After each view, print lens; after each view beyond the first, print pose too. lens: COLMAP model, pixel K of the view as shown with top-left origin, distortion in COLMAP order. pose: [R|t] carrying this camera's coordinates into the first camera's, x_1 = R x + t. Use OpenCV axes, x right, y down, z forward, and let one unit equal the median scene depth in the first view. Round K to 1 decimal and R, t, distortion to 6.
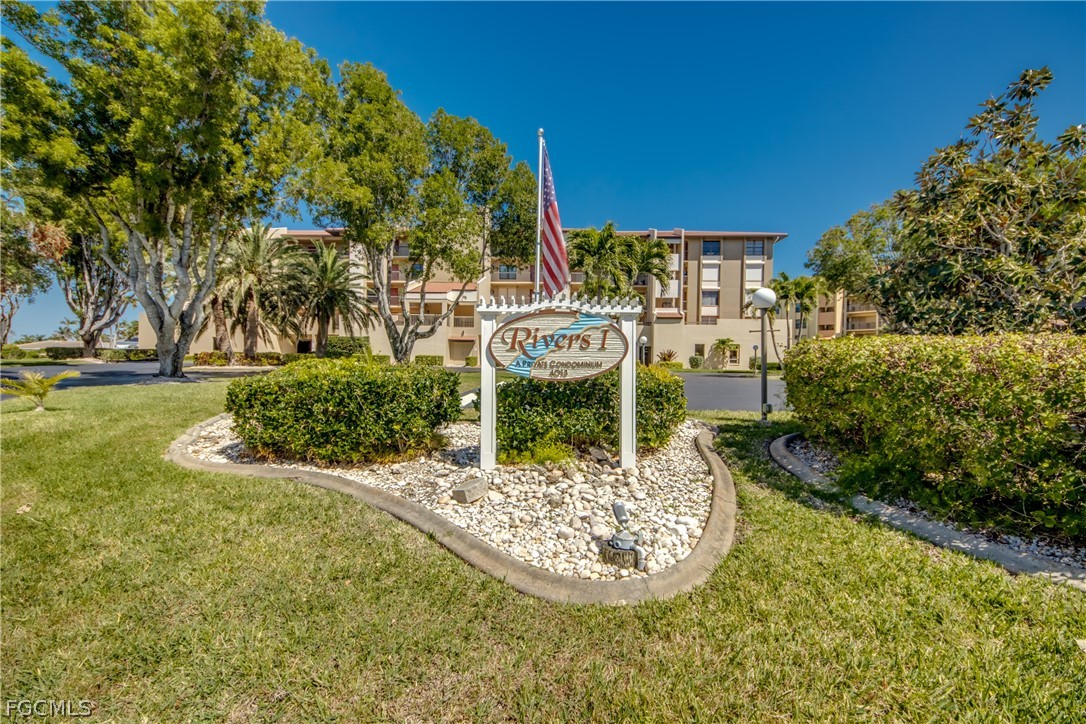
lens RADIAL K [[456.2, 0, 543.0], [0, 456.2, 362.0], [0, 0, 1]] dist [0.000278, 0.000002]
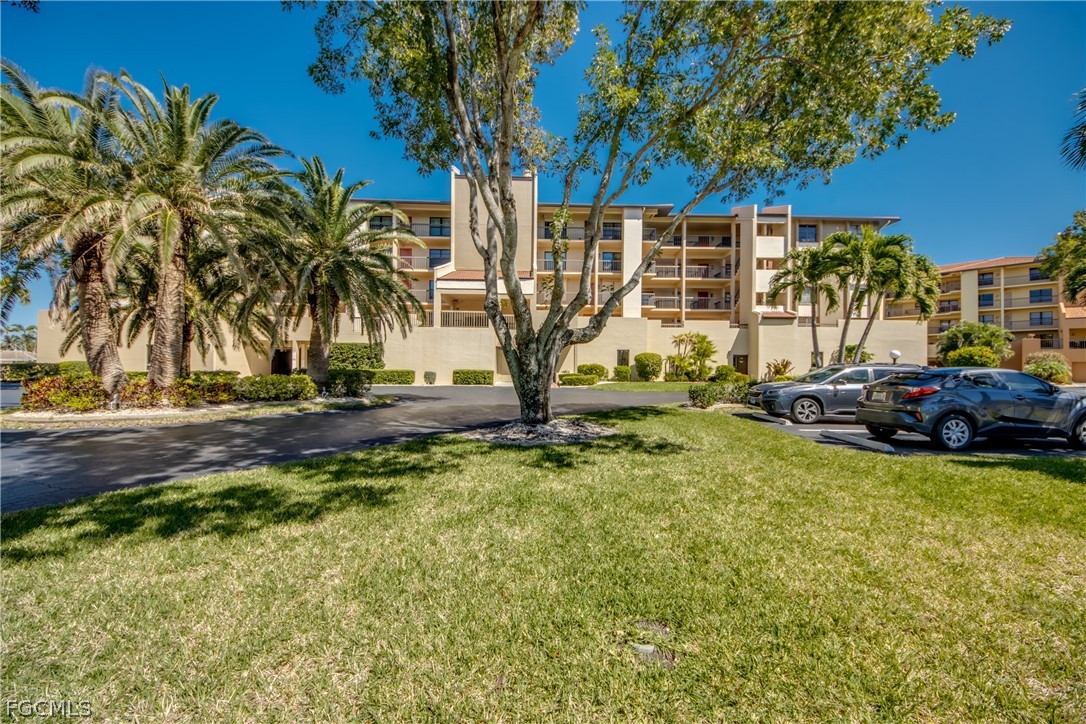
lens RADIAL K [[412.6, 0, 543.0], [0, 412.6, 362.0], [0, 0, 1]] dist [-0.000138, -0.000006]
pose [[0.996114, -0.007245, 0.087774, -0.239044], [0.008324, 0.999894, -0.011937, -0.022111], [-0.087678, 0.012621, 0.996069, 0.444321]]
